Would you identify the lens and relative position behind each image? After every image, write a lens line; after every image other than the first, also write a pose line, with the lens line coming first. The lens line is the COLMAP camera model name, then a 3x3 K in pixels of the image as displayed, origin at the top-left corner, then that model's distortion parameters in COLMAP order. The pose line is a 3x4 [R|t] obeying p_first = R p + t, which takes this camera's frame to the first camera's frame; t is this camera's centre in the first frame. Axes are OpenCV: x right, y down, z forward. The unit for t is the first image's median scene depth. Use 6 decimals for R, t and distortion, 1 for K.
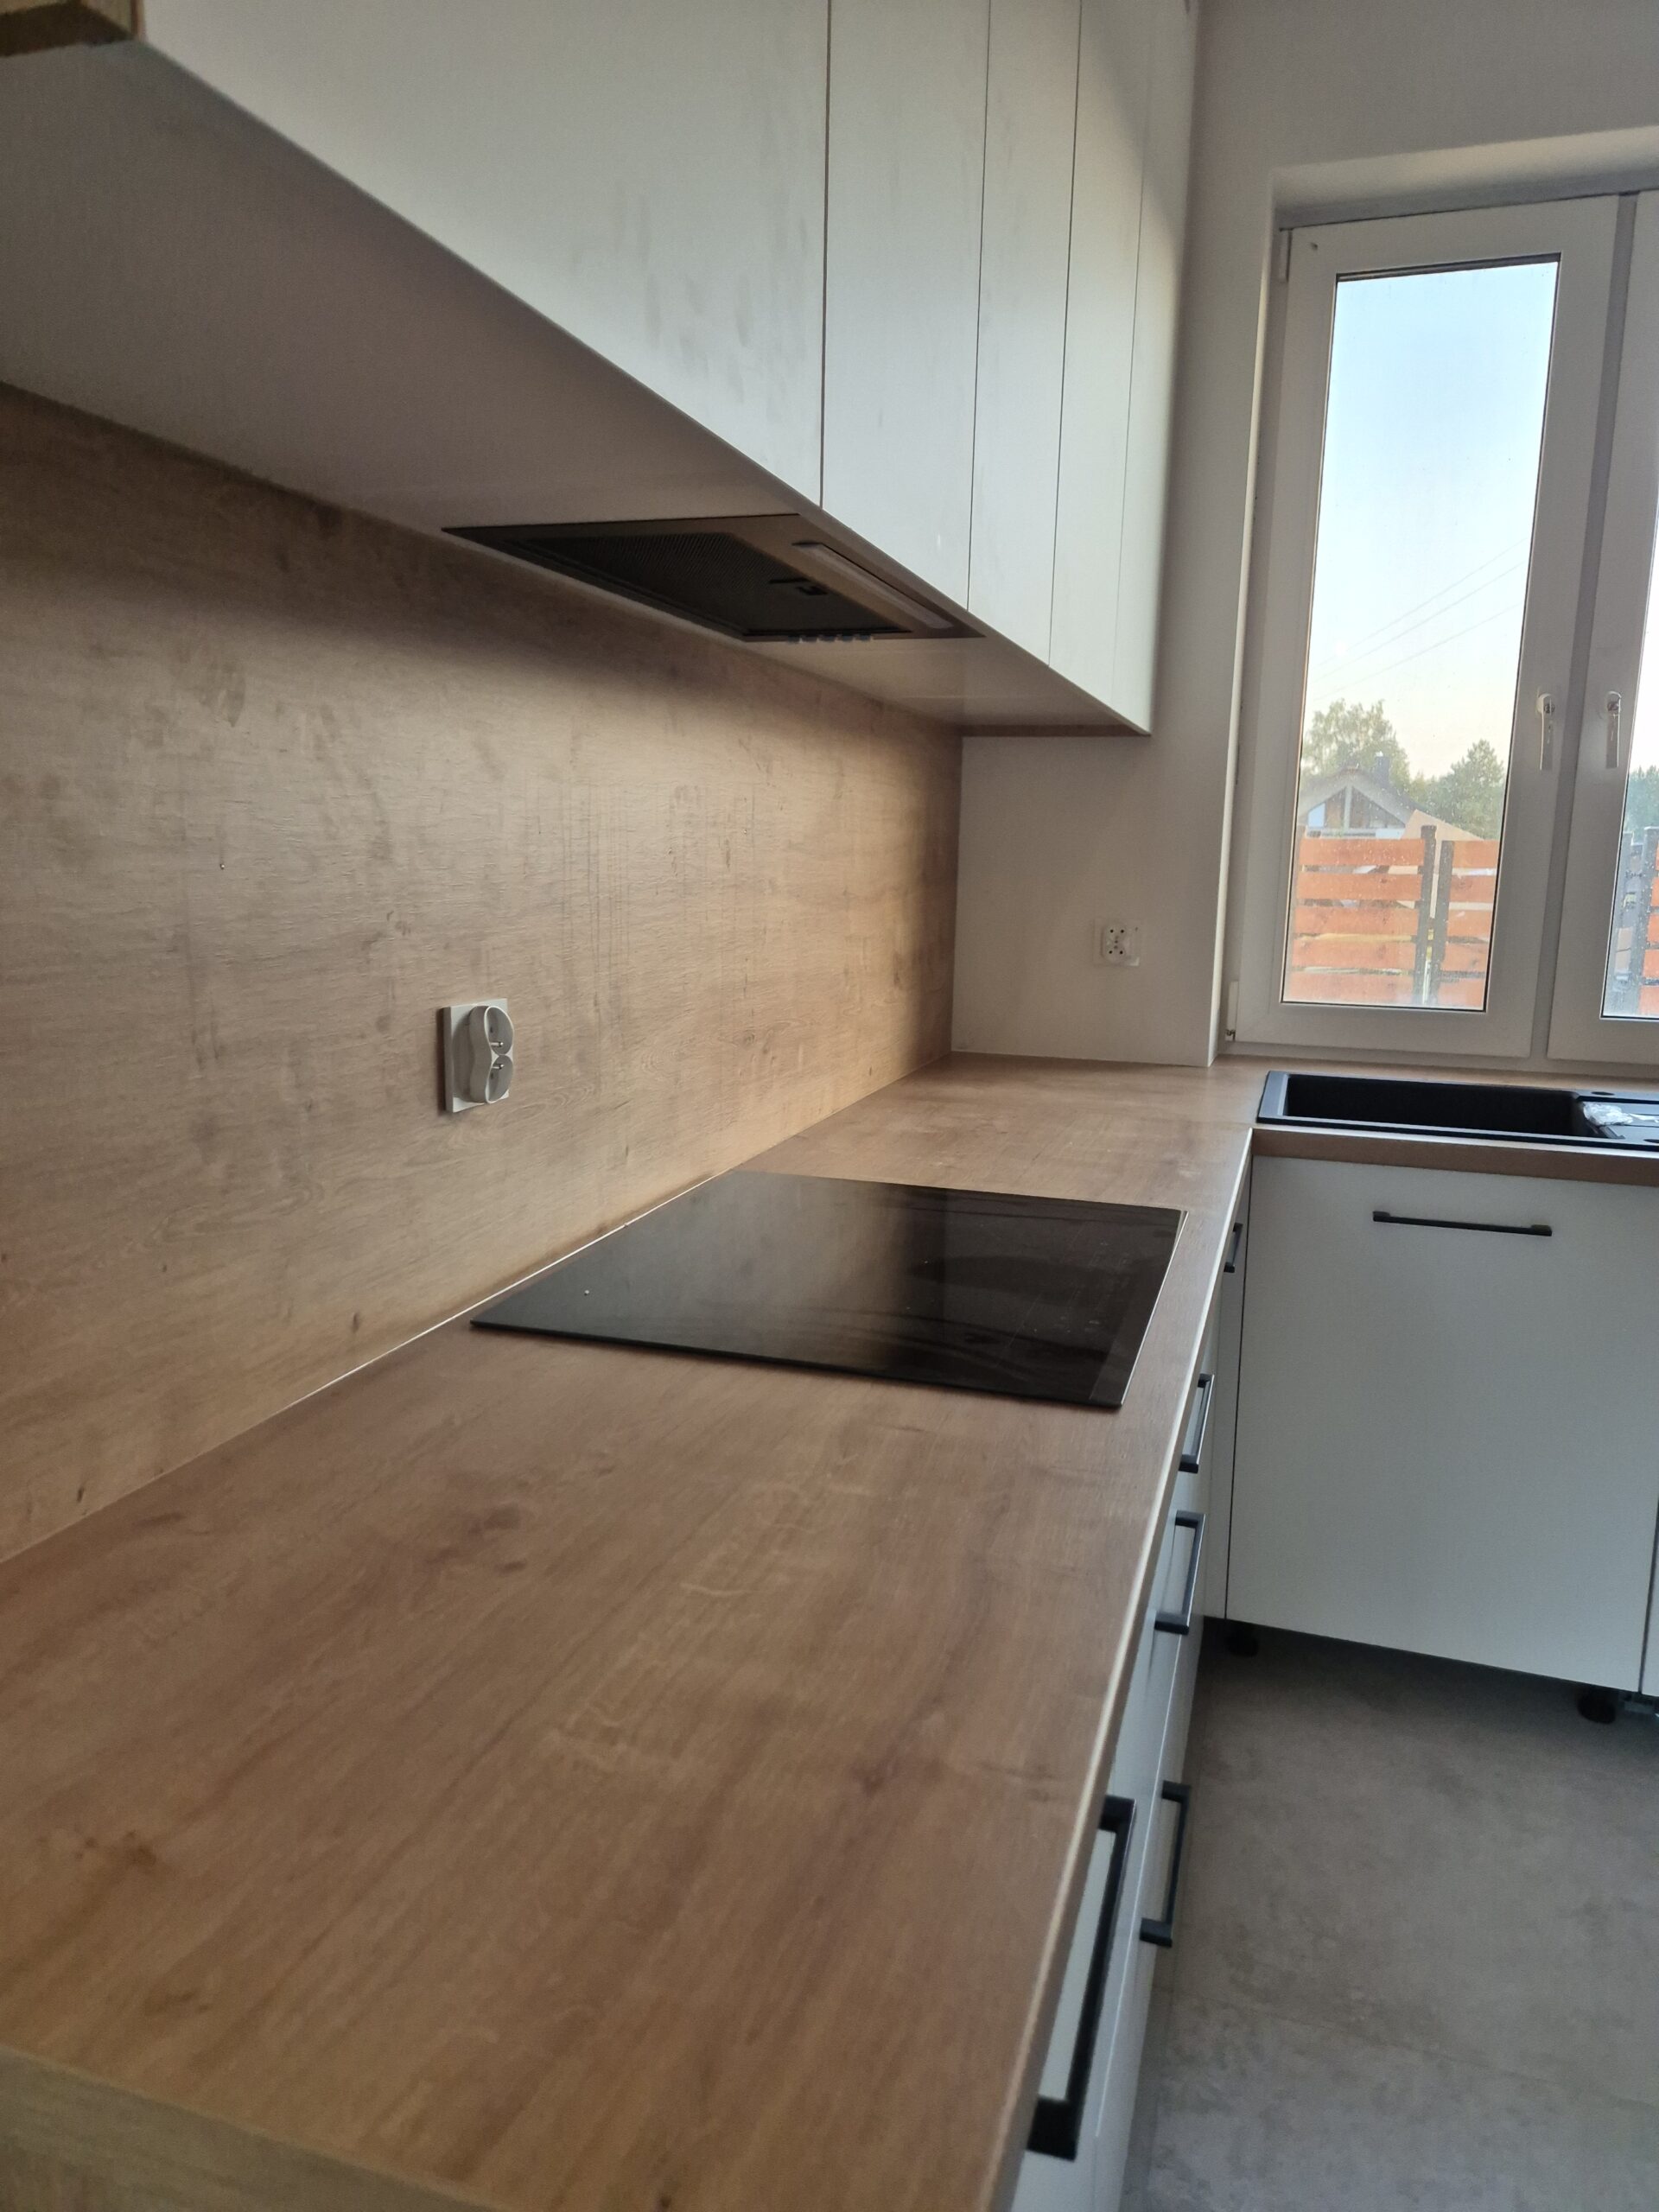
lens RADIAL K [[1477.7, 0, 855.3], [0, 1477.7, 1093.1], [0, 0, 1]] dist [0.079776, -0.068553]
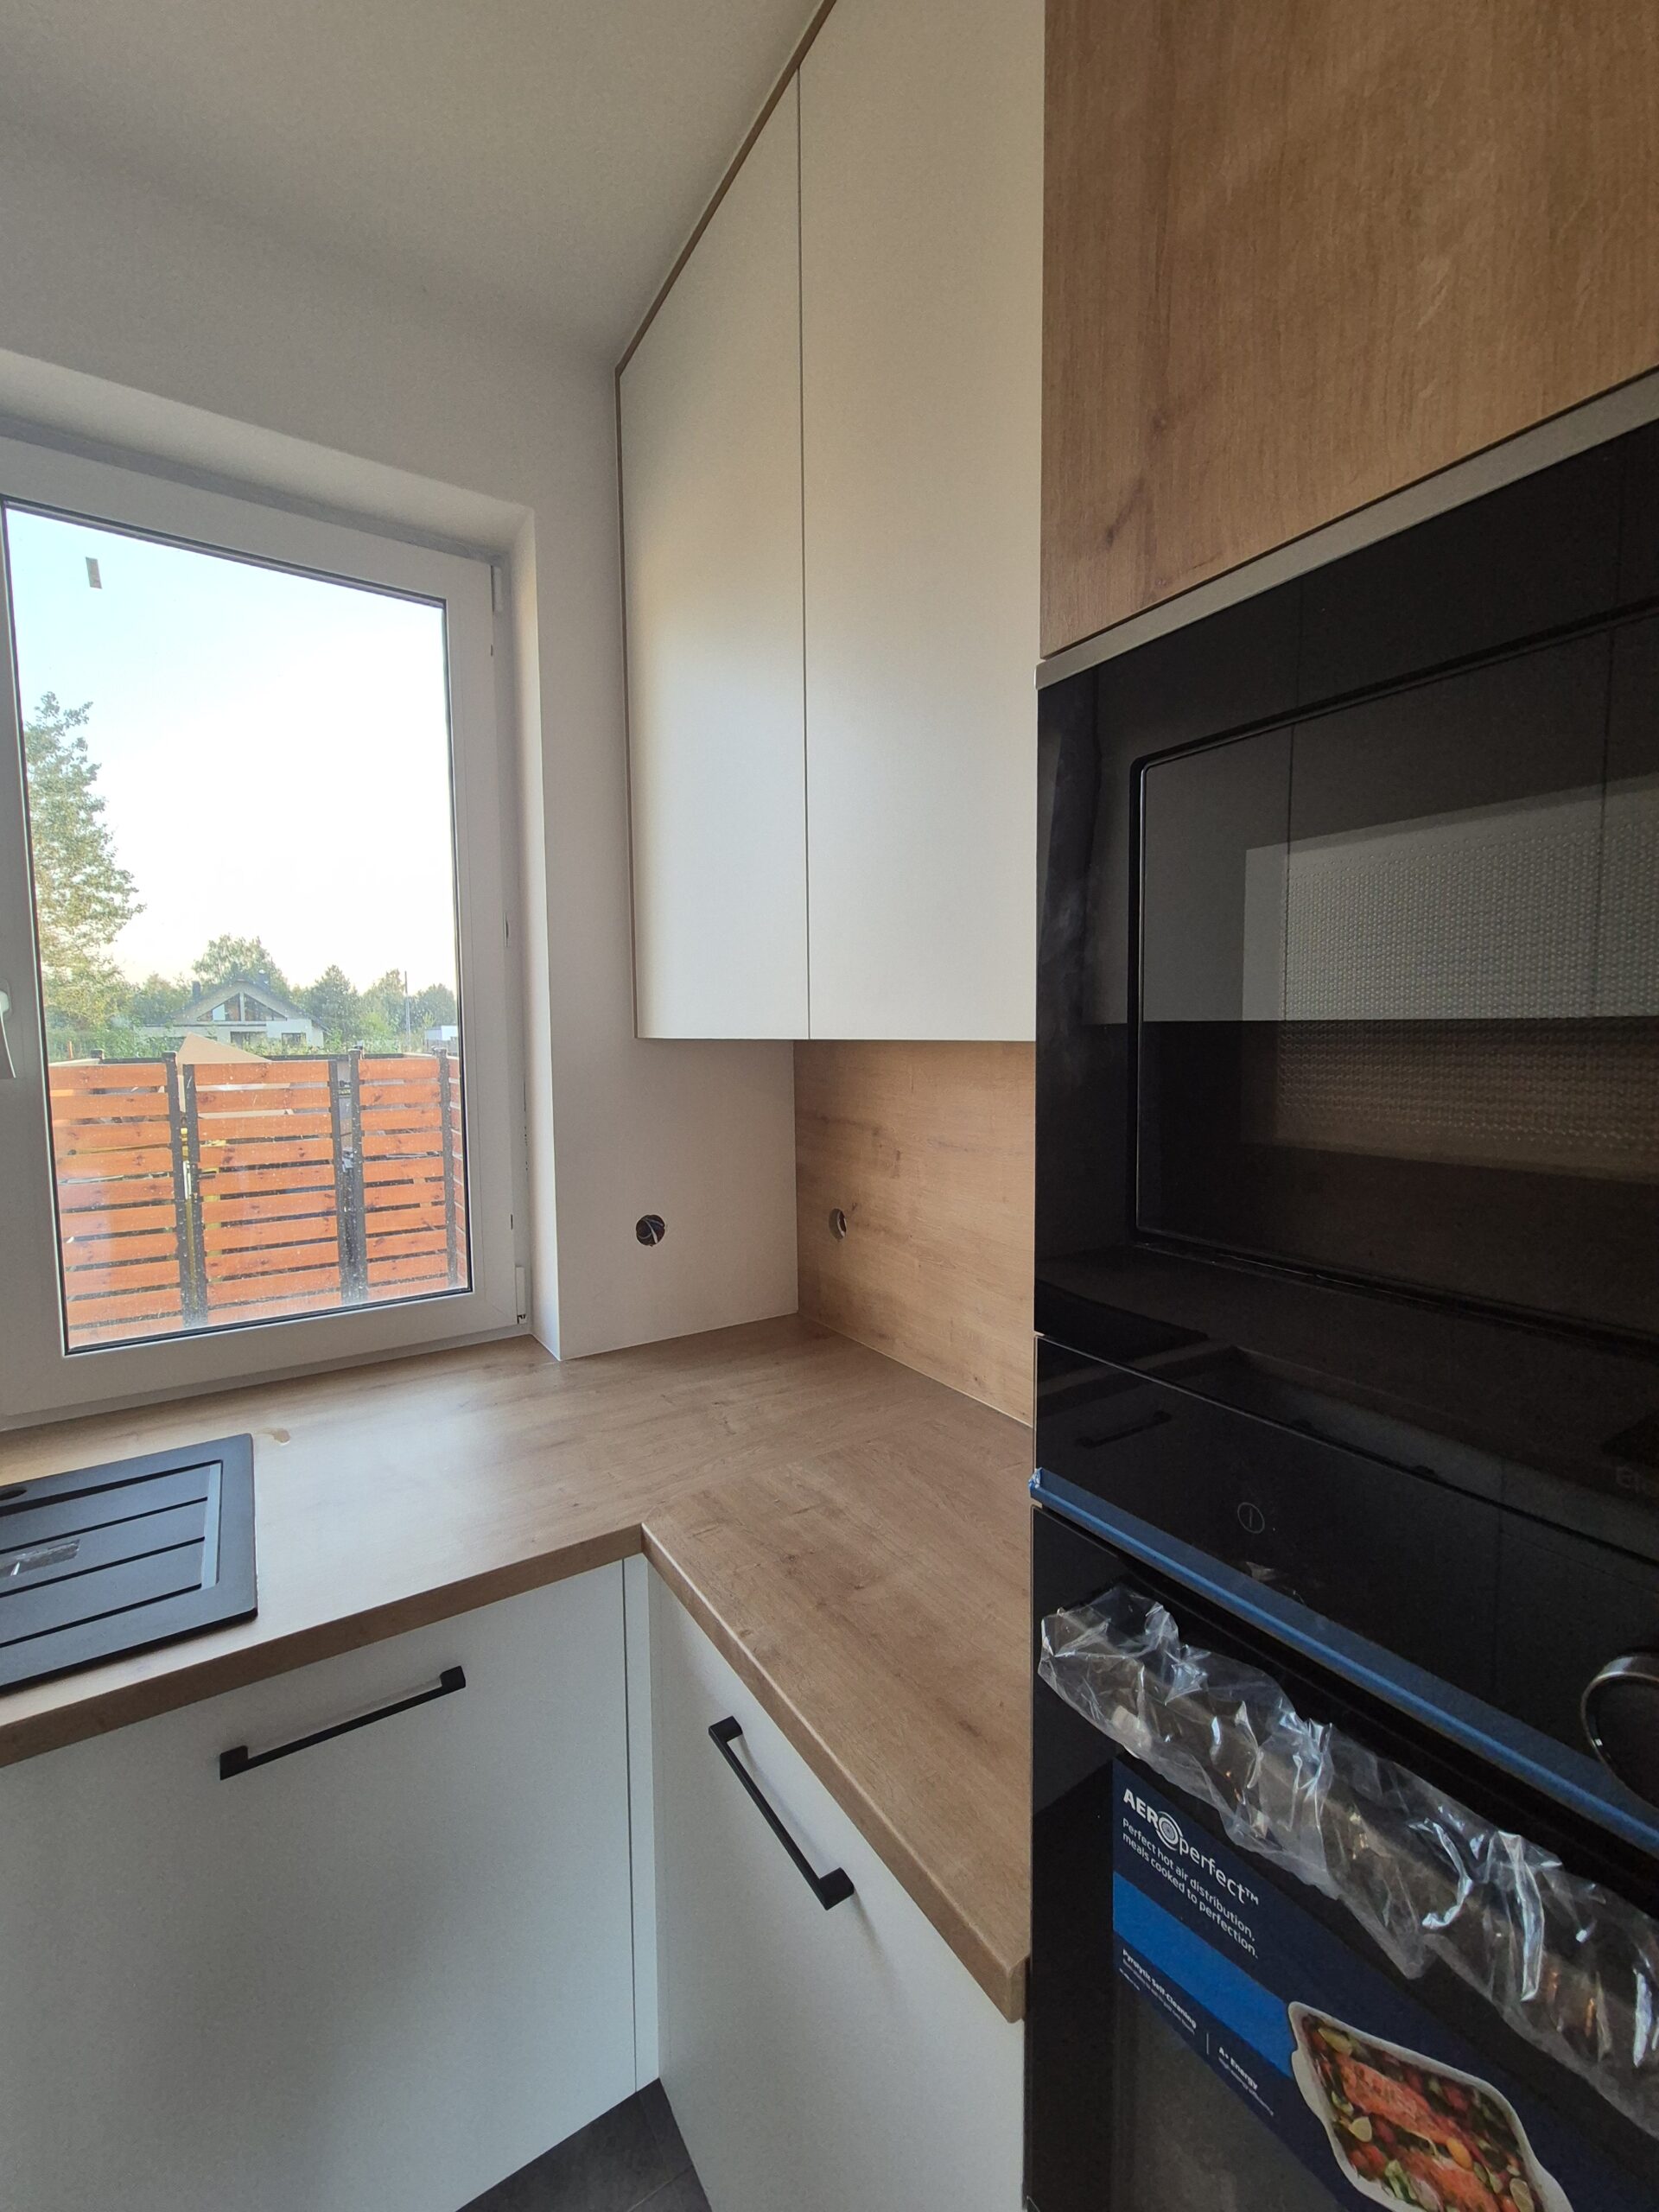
lens RADIAL K [[910.8, 0, 824.8], [0, 910.8, 1097.6], [0, 0, 1]] dist [0.008201, -0.002071]
pose [[0.644418, -0.081952, 0.760269, 0.491587], [0.147741, 0.988851, -0.018637, -0.155910], [-0.750265, 0.124333, 0.649341, 0.387834]]
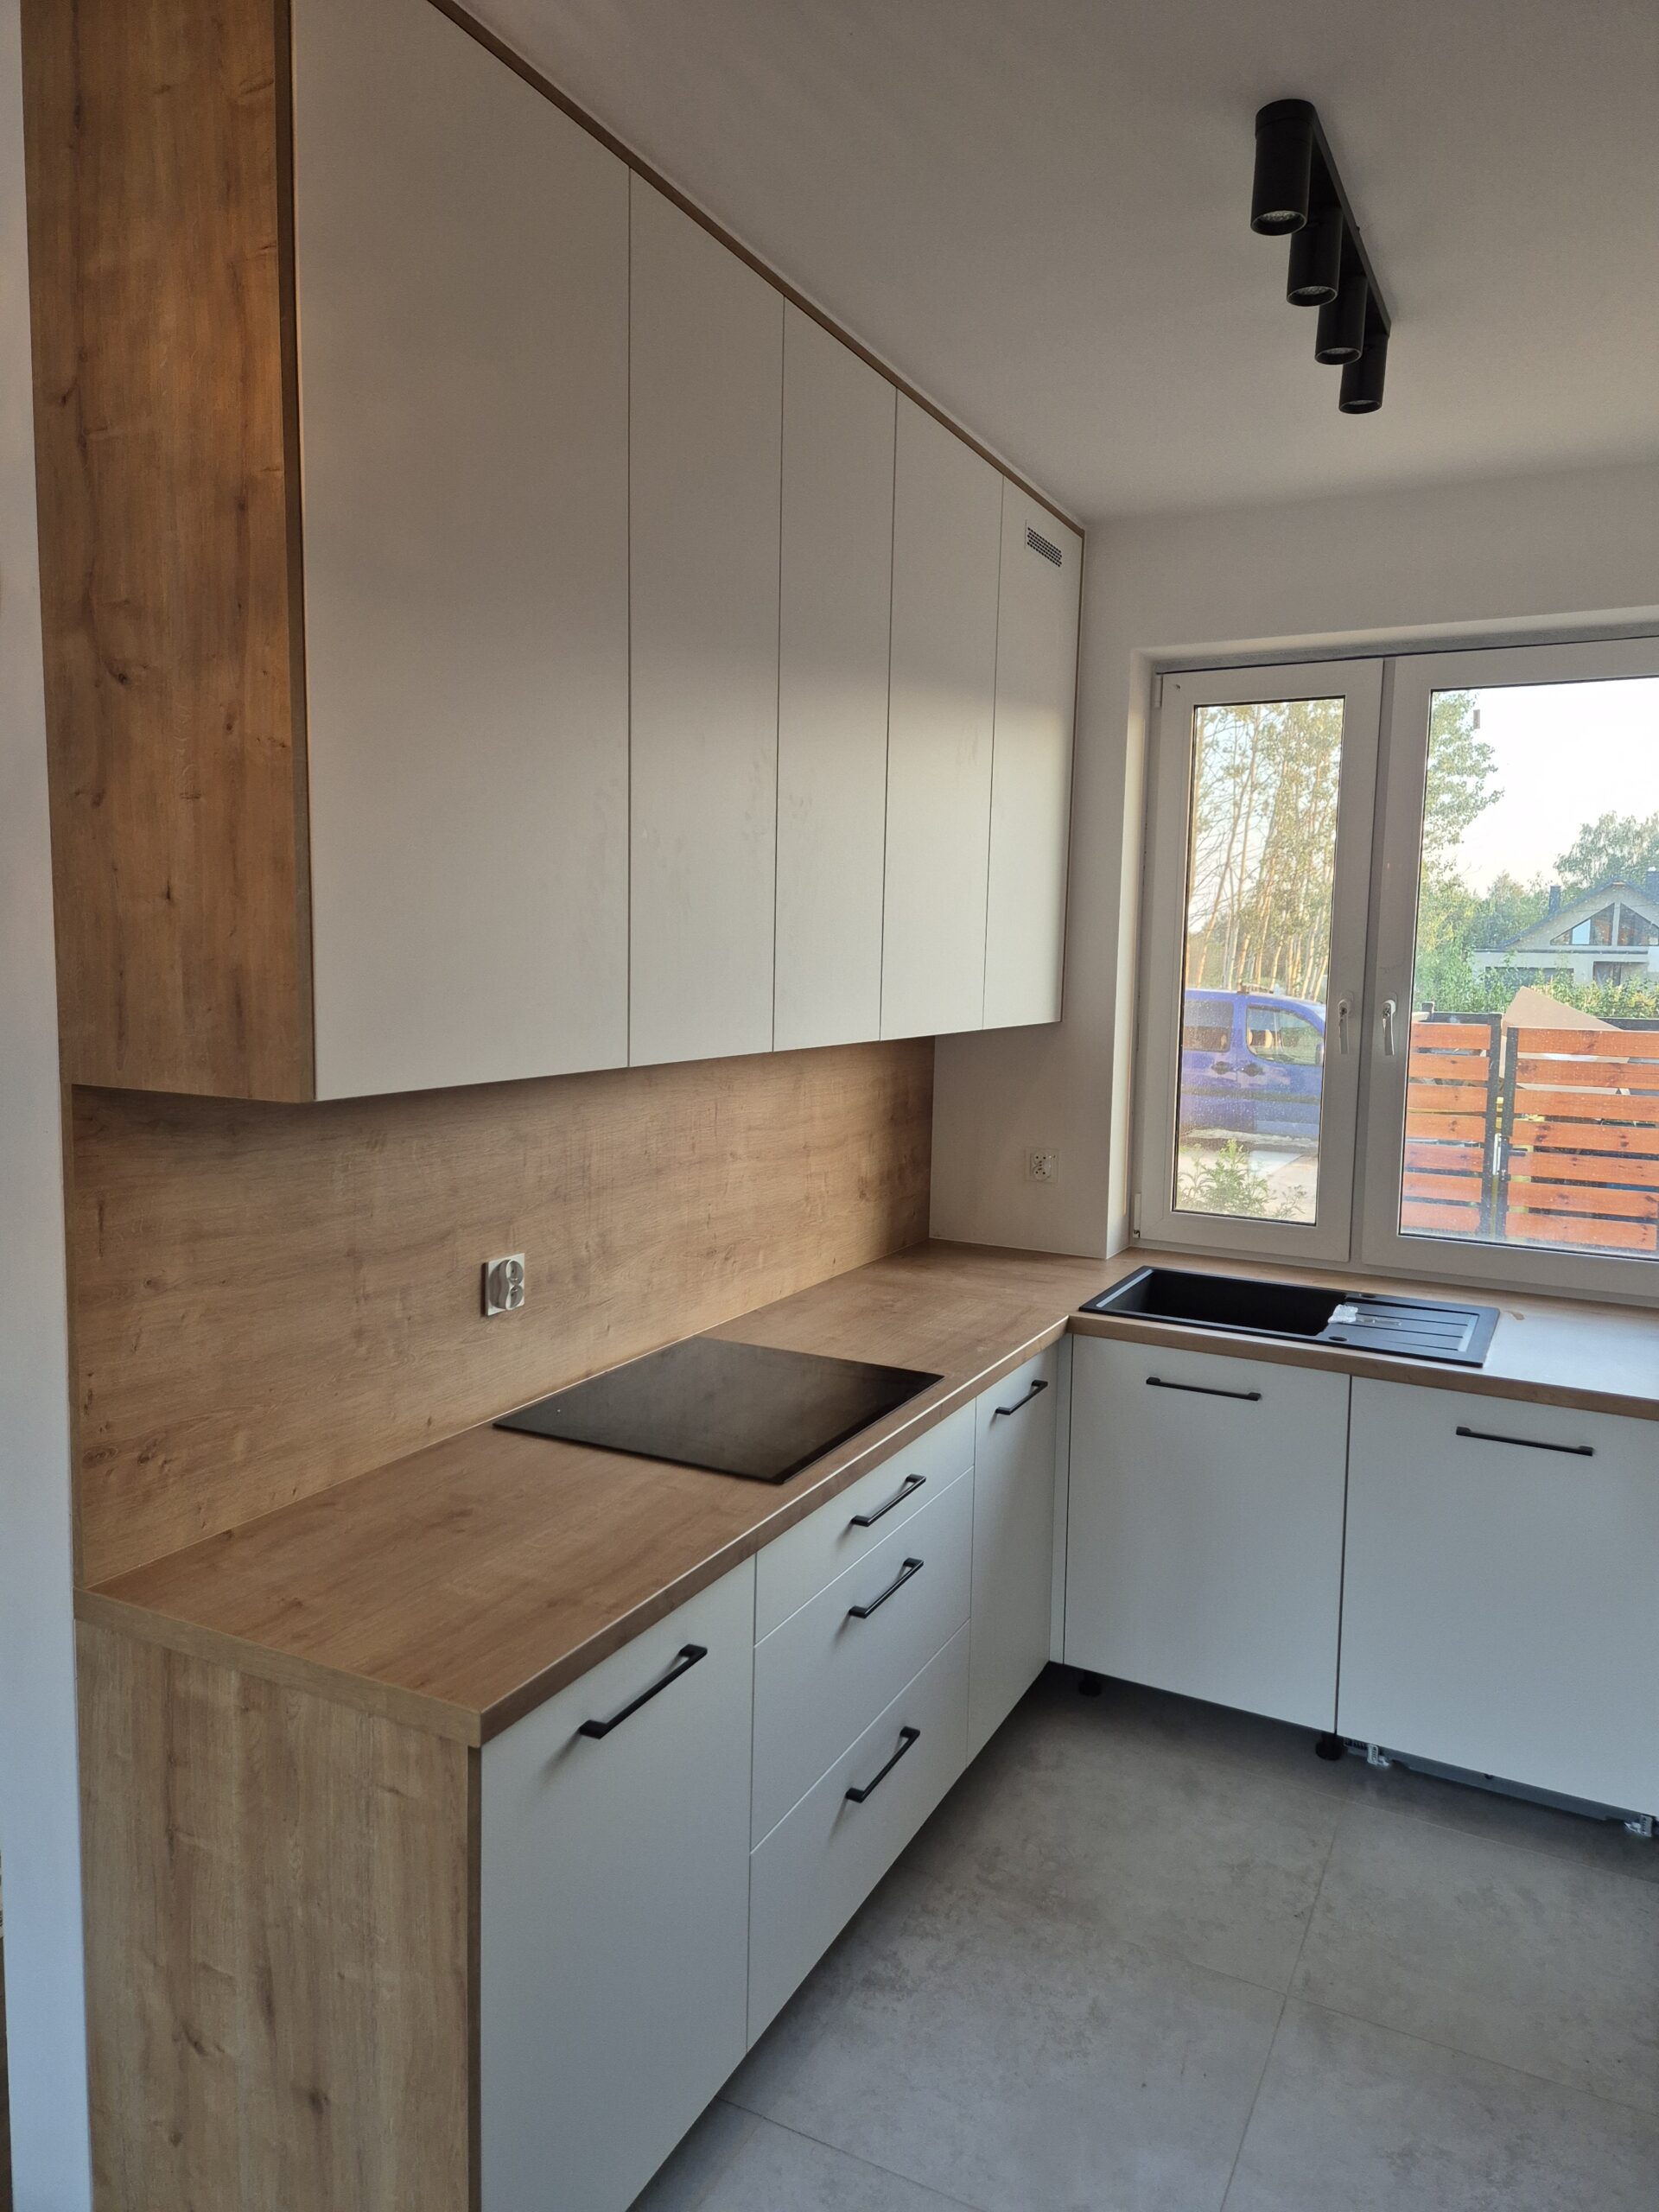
lens RADIAL K [[1477.7, 0, 859.8], [0, 1477.7, 1088.9], [0, 0, 1]] dist [0.079776, -0.068553]
pose [[0.987101, 0.016737, -0.159220, 0.293847], [-0.028716, 0.996901, -0.073234, -0.087525], [0.157500, 0.076861, 0.984523, -0.496960]]
